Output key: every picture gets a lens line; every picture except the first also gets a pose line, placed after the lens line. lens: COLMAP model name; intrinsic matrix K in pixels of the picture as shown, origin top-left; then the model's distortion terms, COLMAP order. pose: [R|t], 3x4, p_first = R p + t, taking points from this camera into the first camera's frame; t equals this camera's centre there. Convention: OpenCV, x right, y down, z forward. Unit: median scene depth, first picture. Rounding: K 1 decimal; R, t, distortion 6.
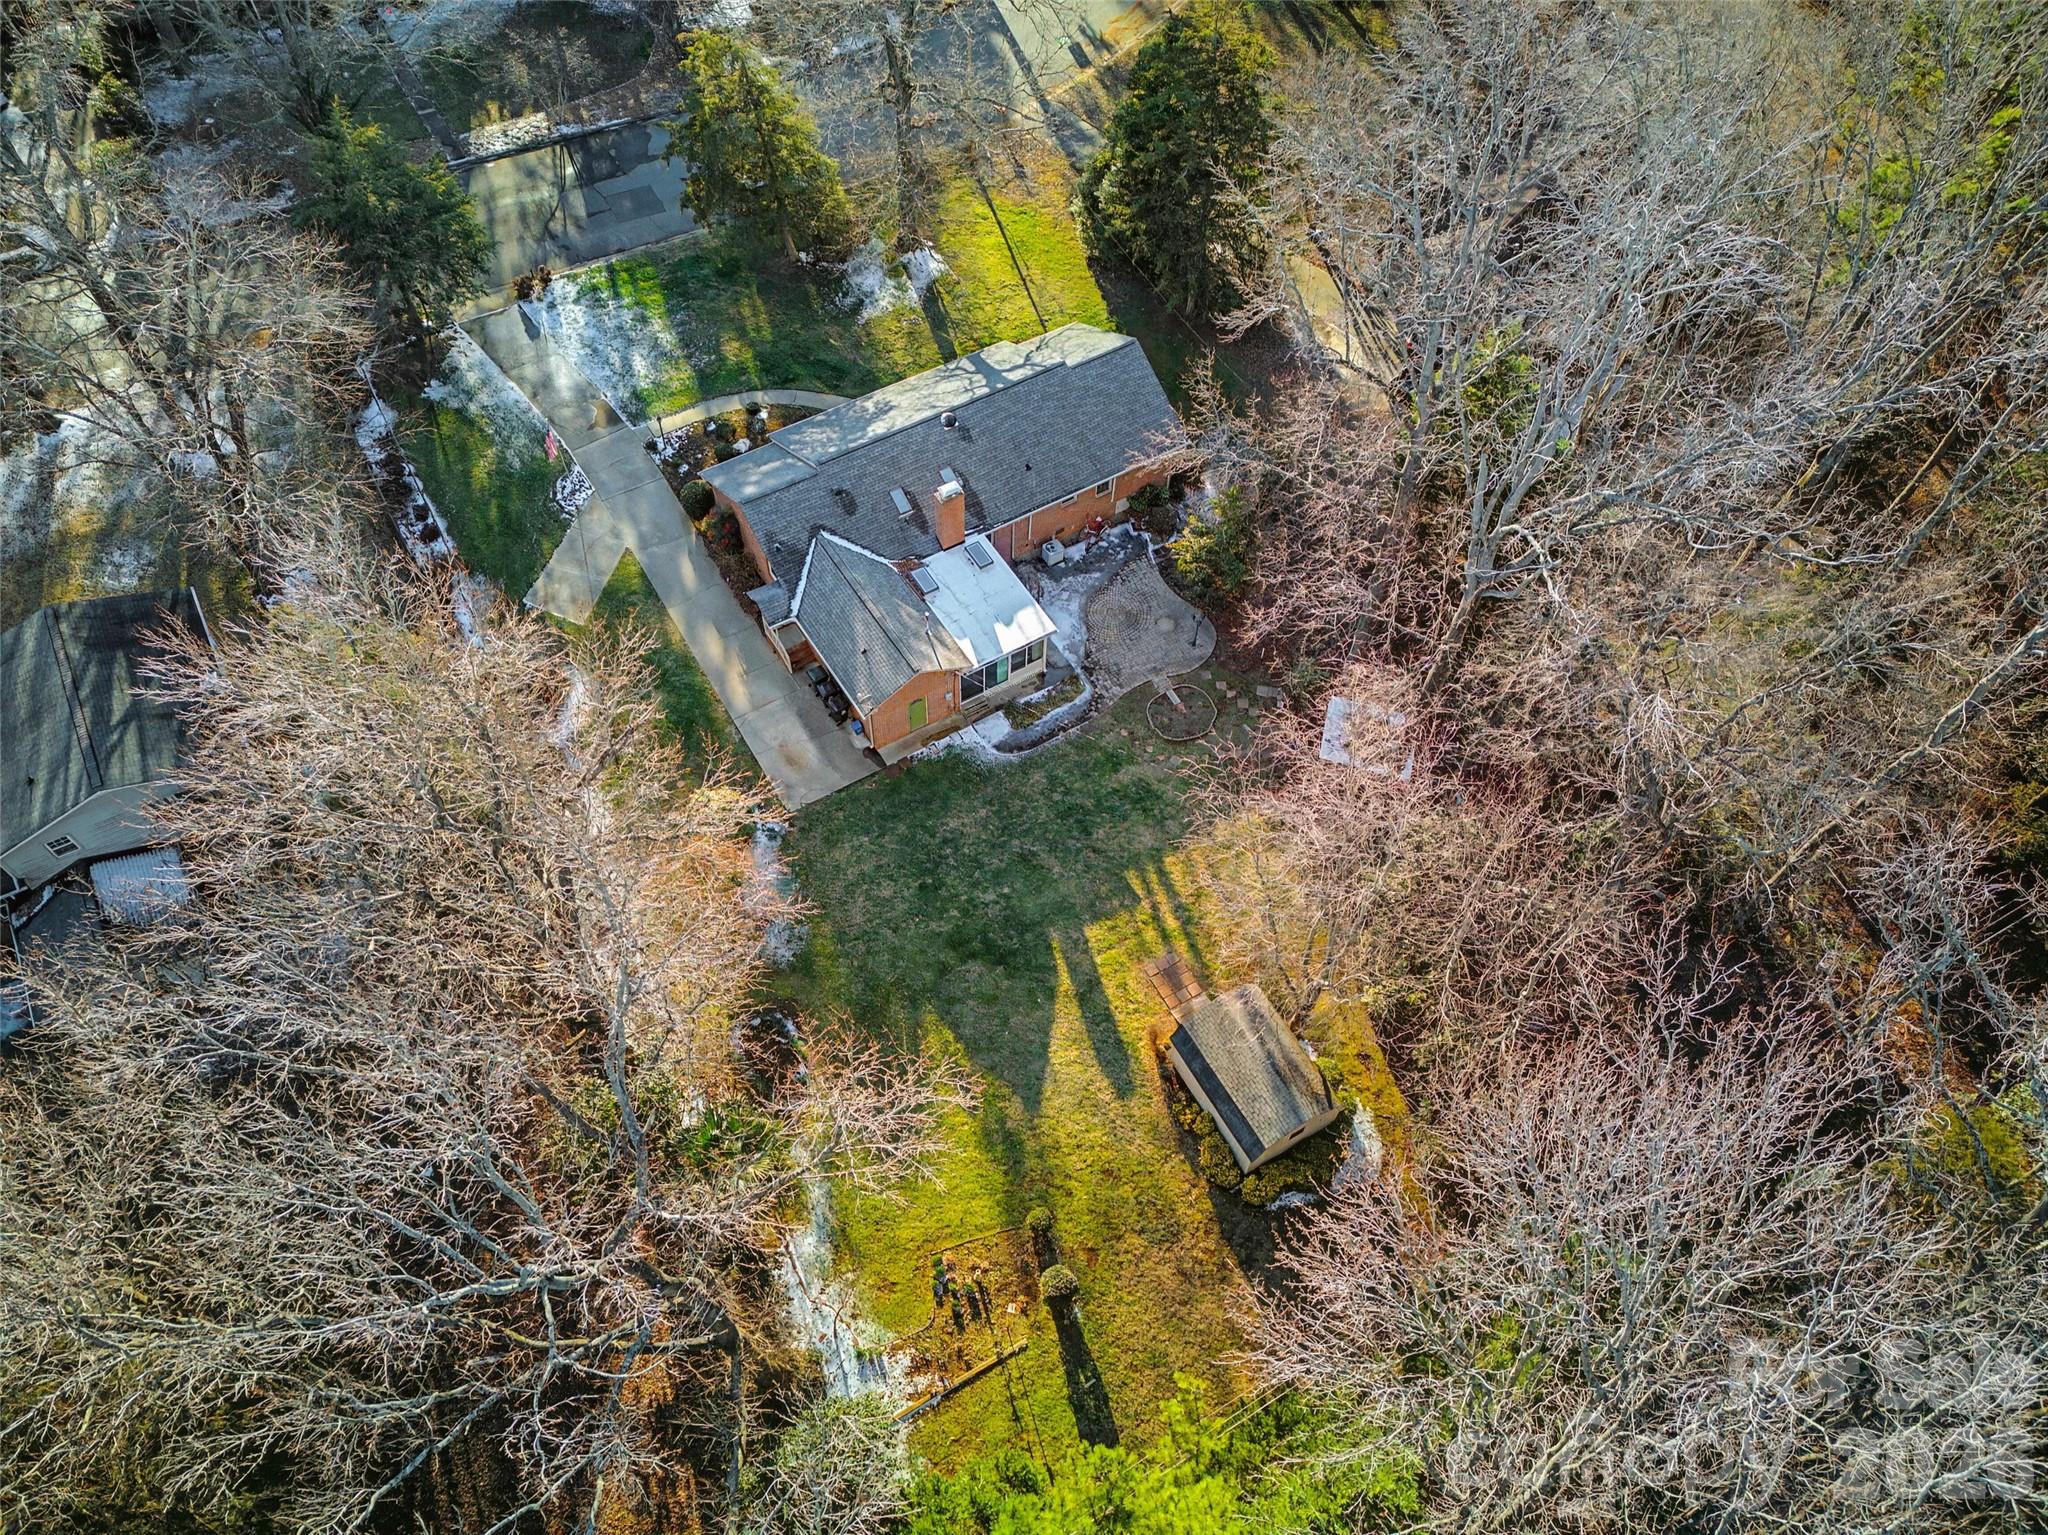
lens RADIAL K [[1401.2, 0, 1025.2], [0, 1401.2, 767.1], [0, 0, 1]] dist [0.004632, 0.000548]
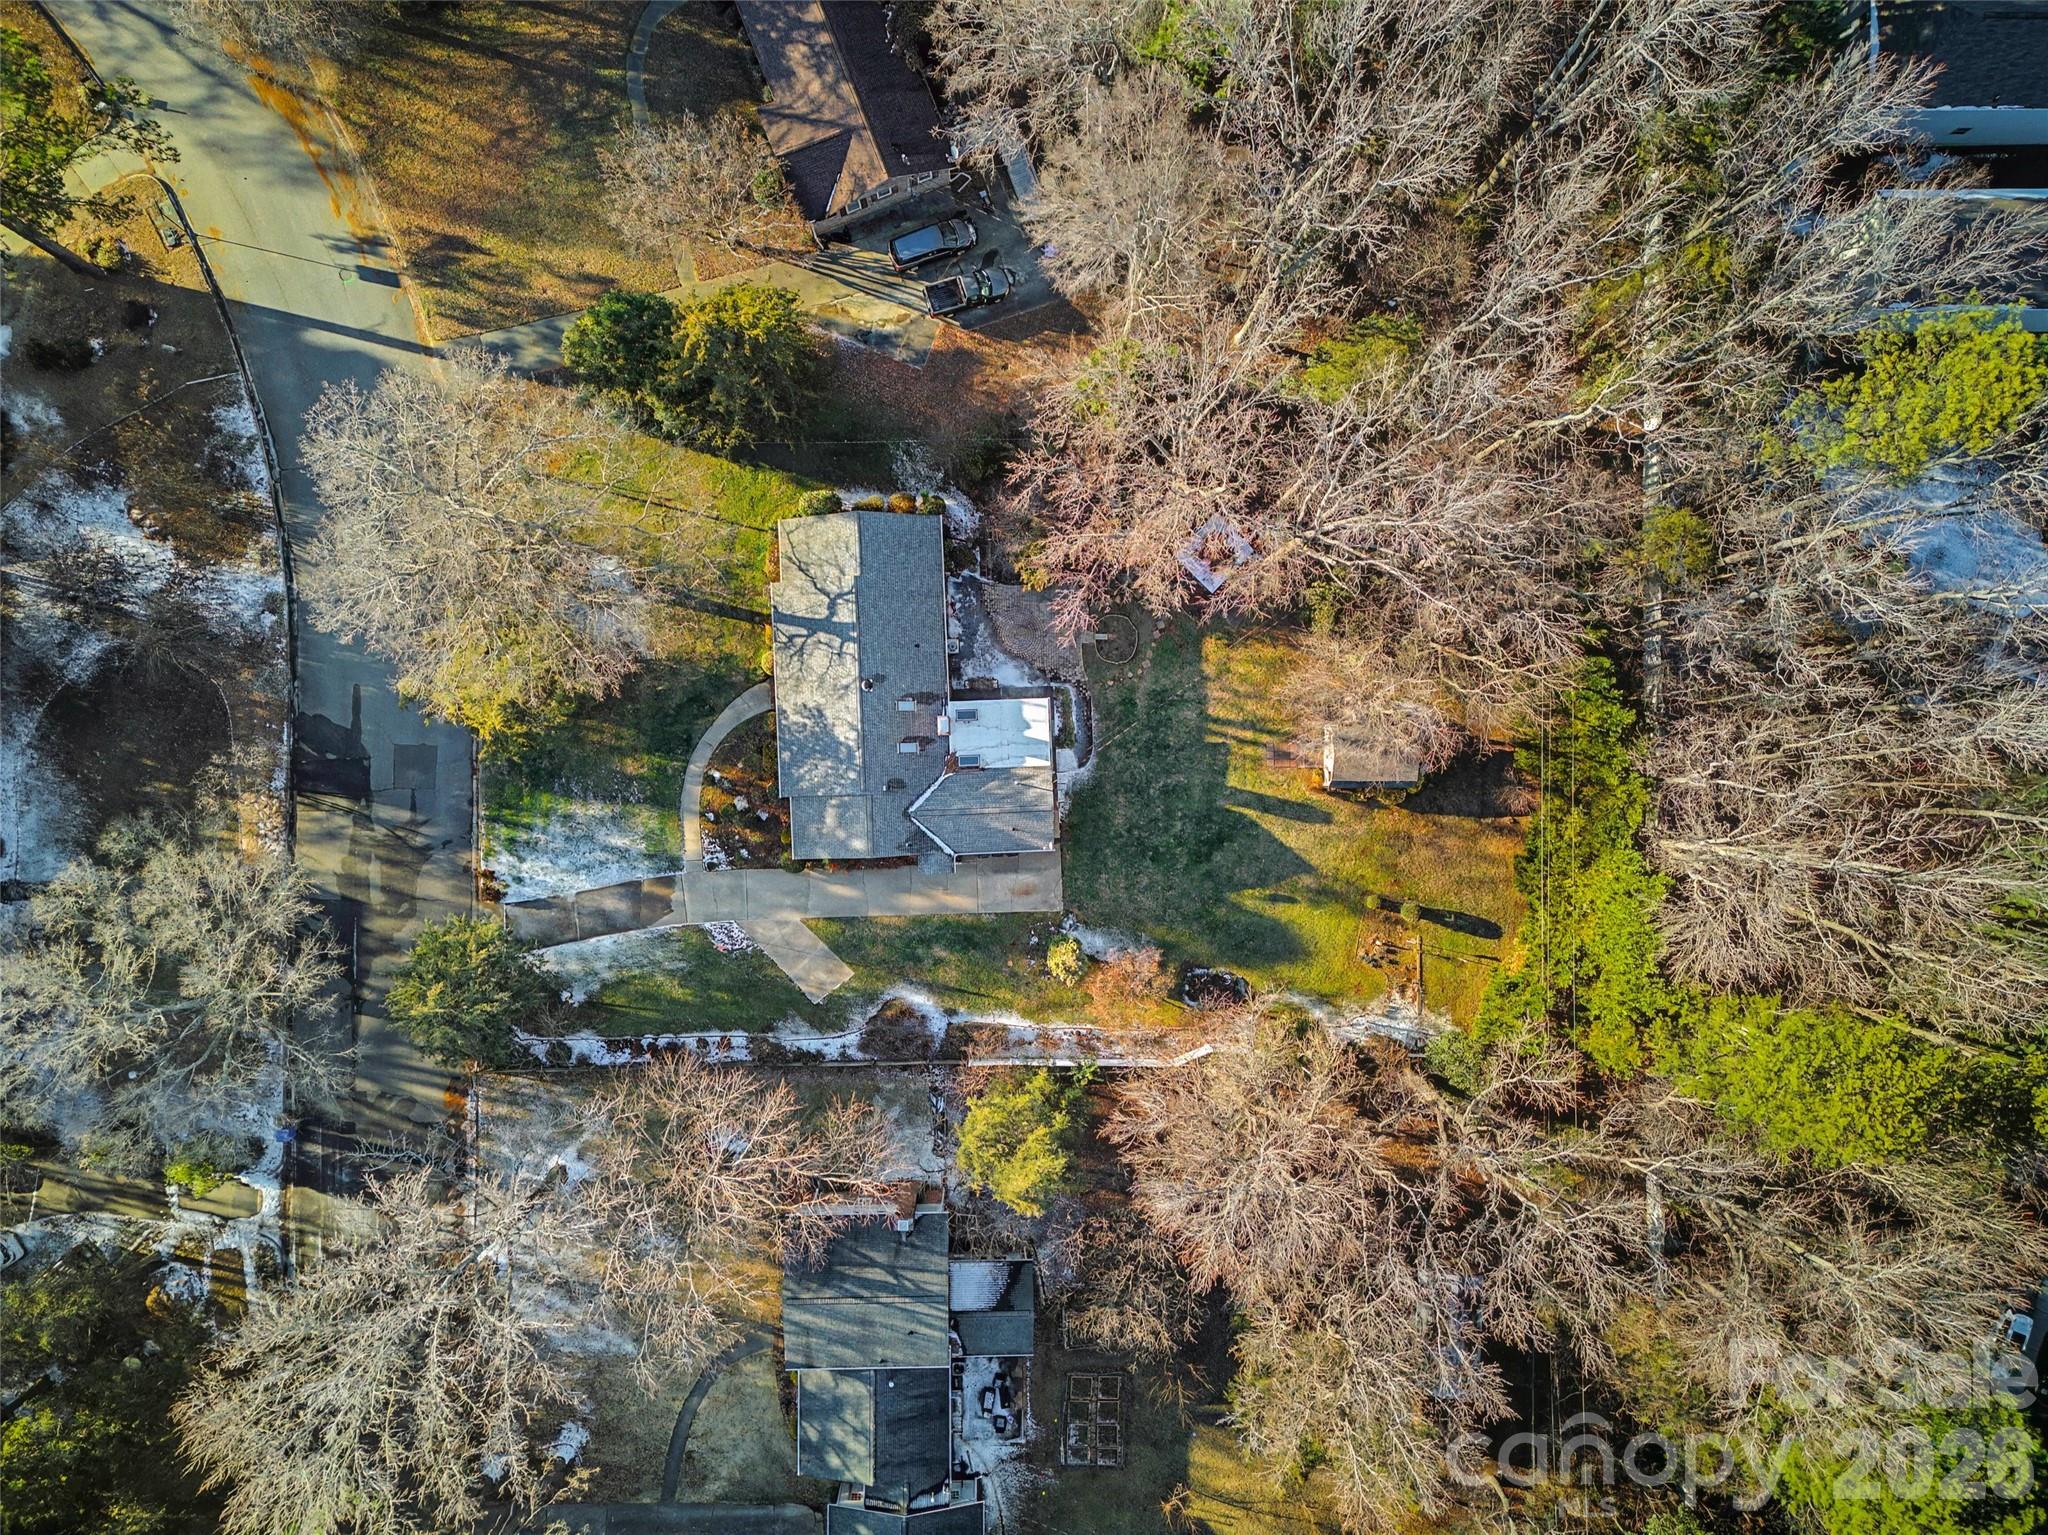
lens RADIAL K [[1401.2, 0, 1024.1], [0, 1401.2, 768.9], [0, 0, 1]] dist [0.004632, 0.000548]
pose [[0.496716, -0.867740, -0.017330, -0.025637], [0.719464, 0.400507, 0.567420, -0.835897], [-0.485432, -0.294314, 0.823246, -0.180148]]
